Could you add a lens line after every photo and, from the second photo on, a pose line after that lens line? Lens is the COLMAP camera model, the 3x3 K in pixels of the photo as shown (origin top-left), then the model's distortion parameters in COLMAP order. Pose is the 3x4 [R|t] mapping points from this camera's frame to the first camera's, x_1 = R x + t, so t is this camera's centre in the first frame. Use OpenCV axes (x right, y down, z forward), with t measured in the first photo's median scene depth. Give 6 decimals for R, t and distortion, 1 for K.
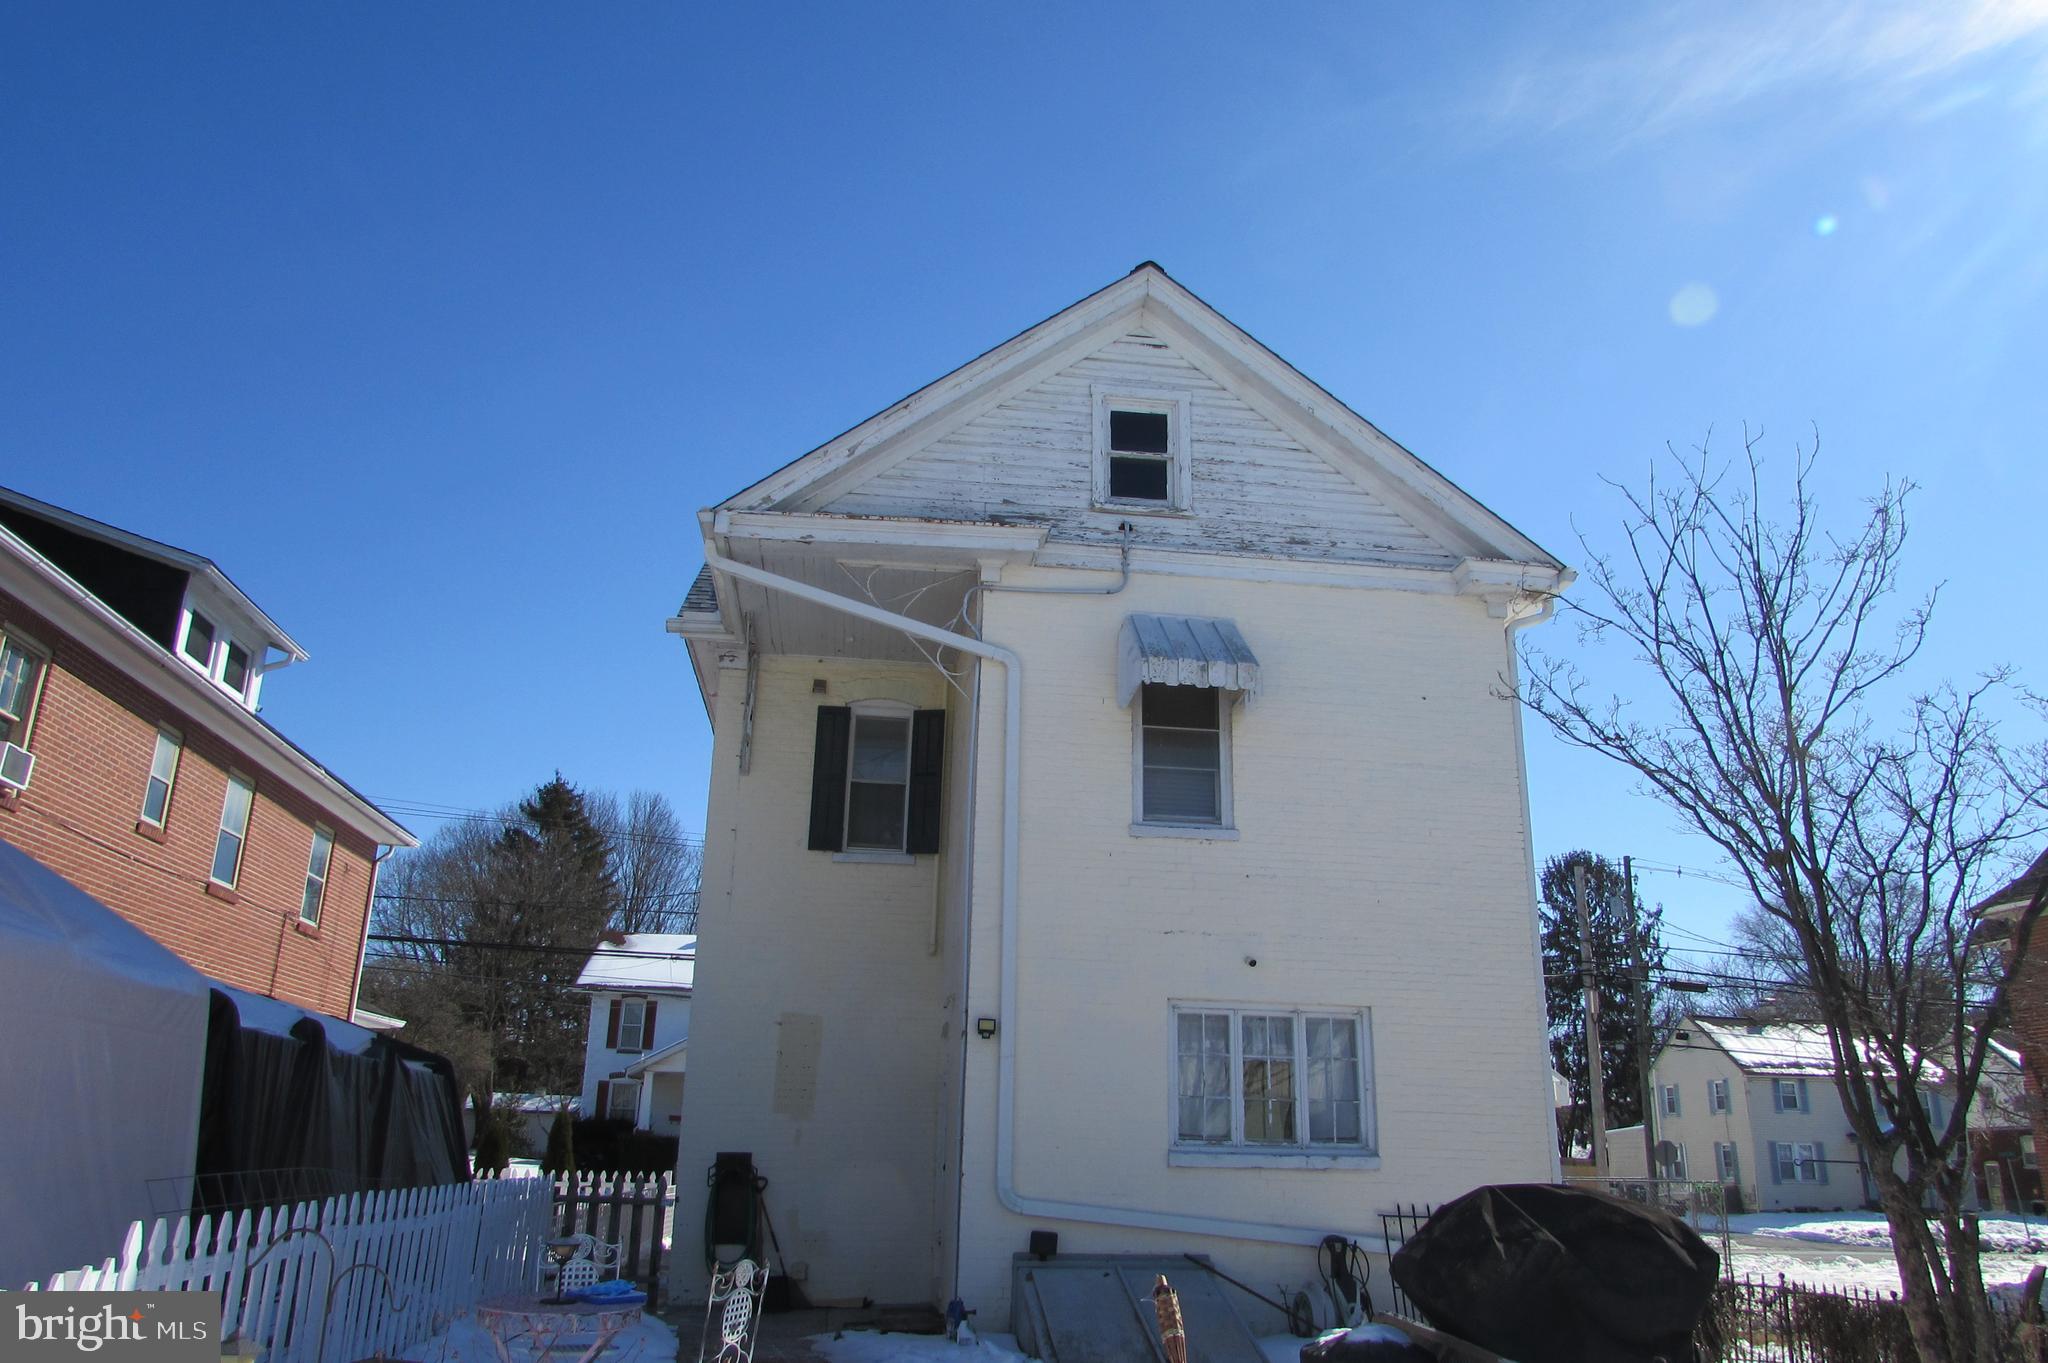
lens RADIAL K [[1458.7, 0, 1023.4], [0, 1458.7, 696.3], [0, 0, 1]] dist [-0.028370, 0.002631]
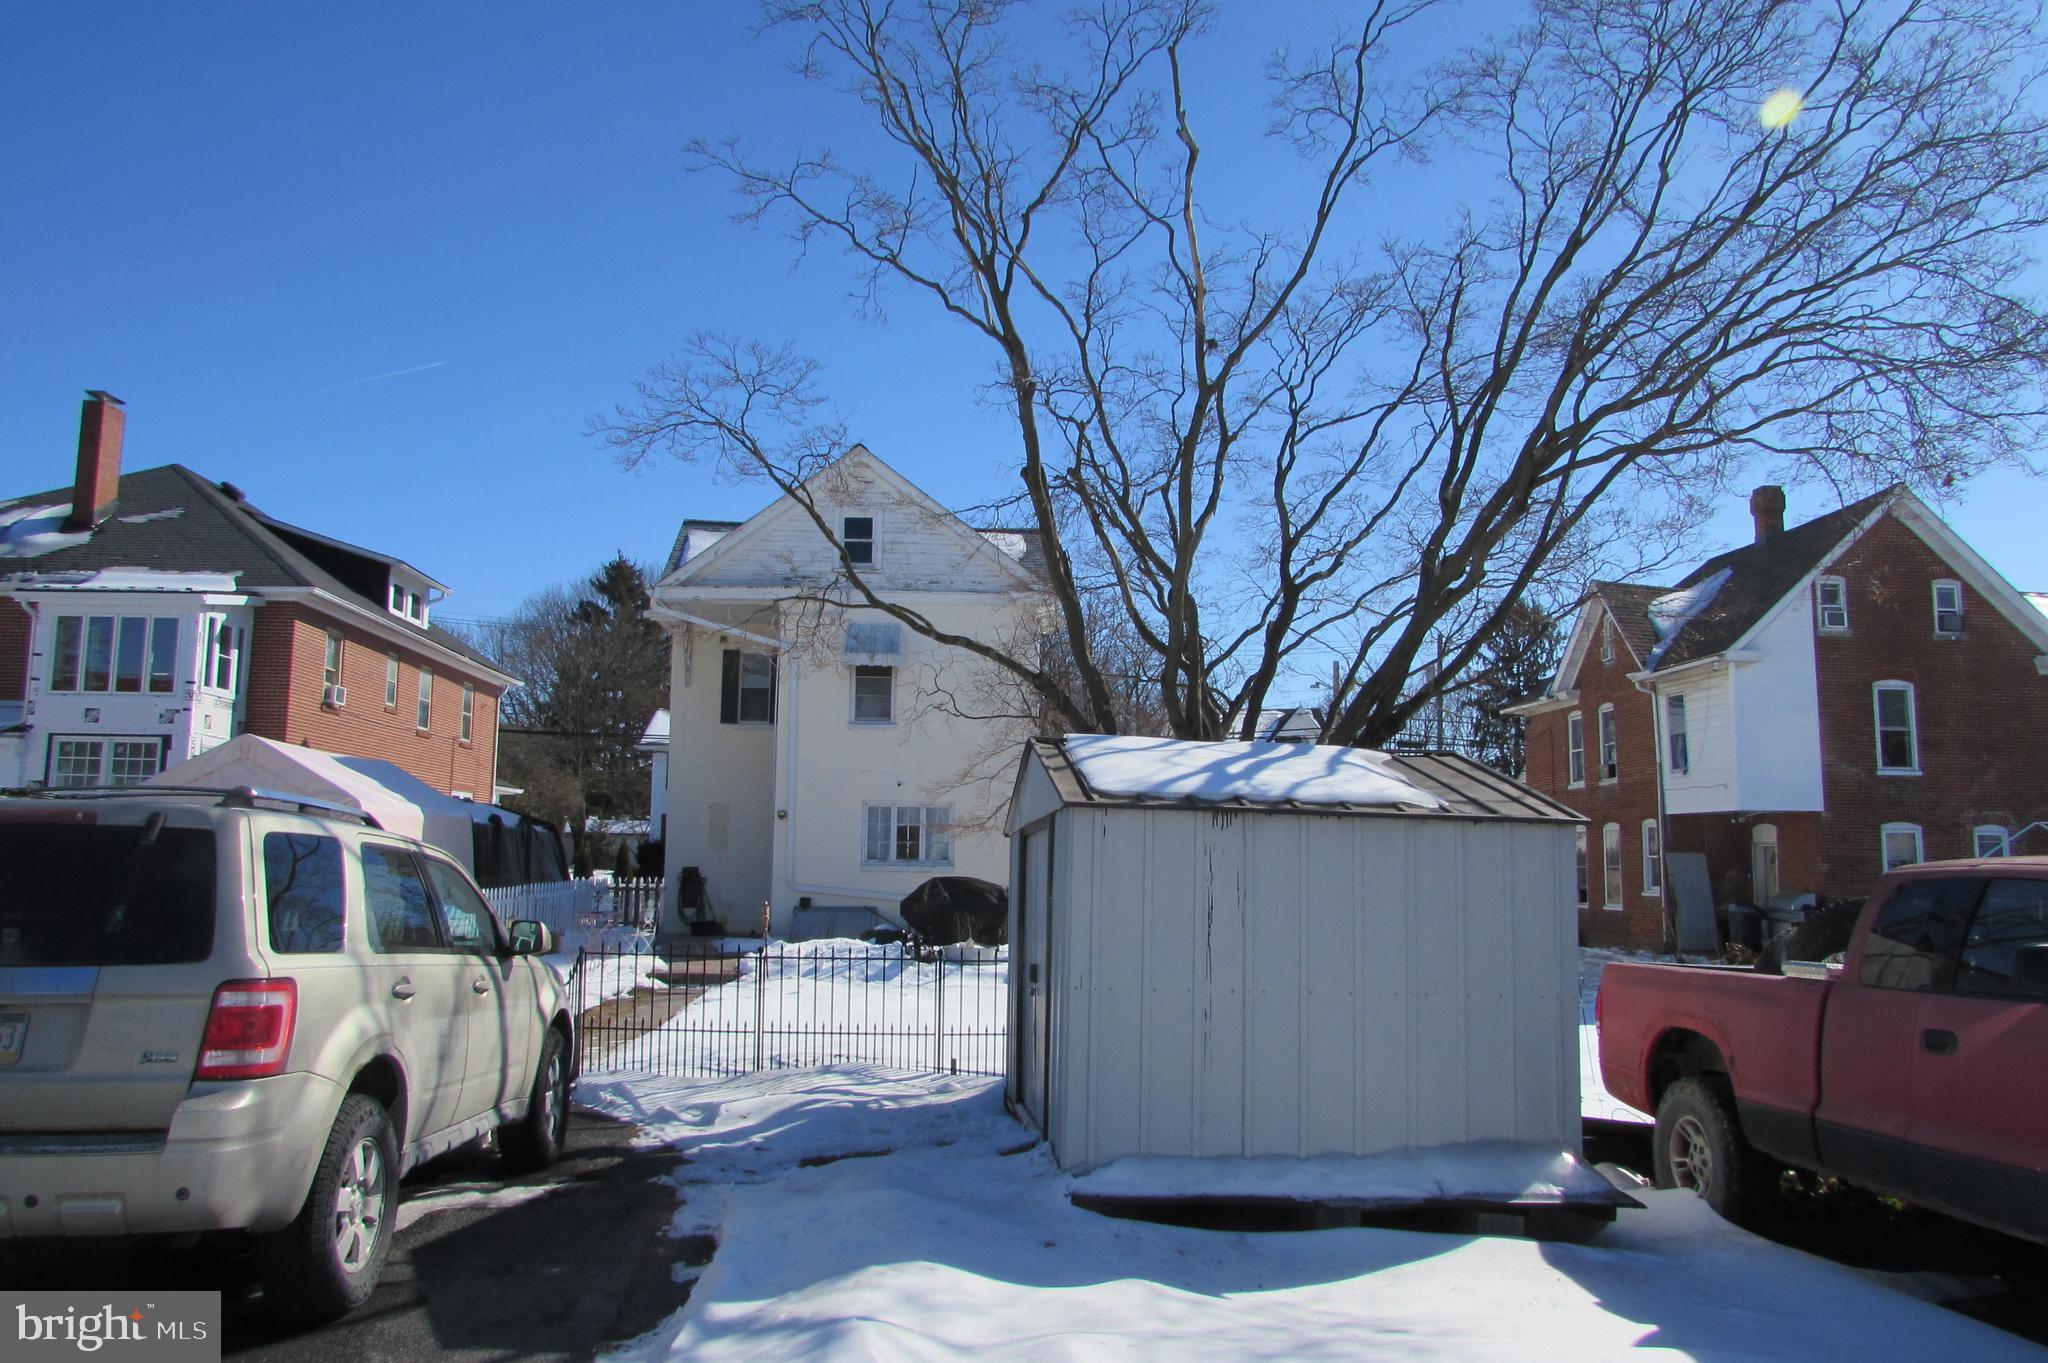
lens RADIAL K [[1458.7, 0, 1023.4], [0, 1458.7, 696.3], [0, 0, 1]] dist [-0.028370, 0.002631]
pose [[0.998610, -0.018071, -0.049520, 0.365953], [0.027273, 0.981018, 0.191989, -0.301652], [0.045111, -0.193073, 0.980147, -0.939889]]
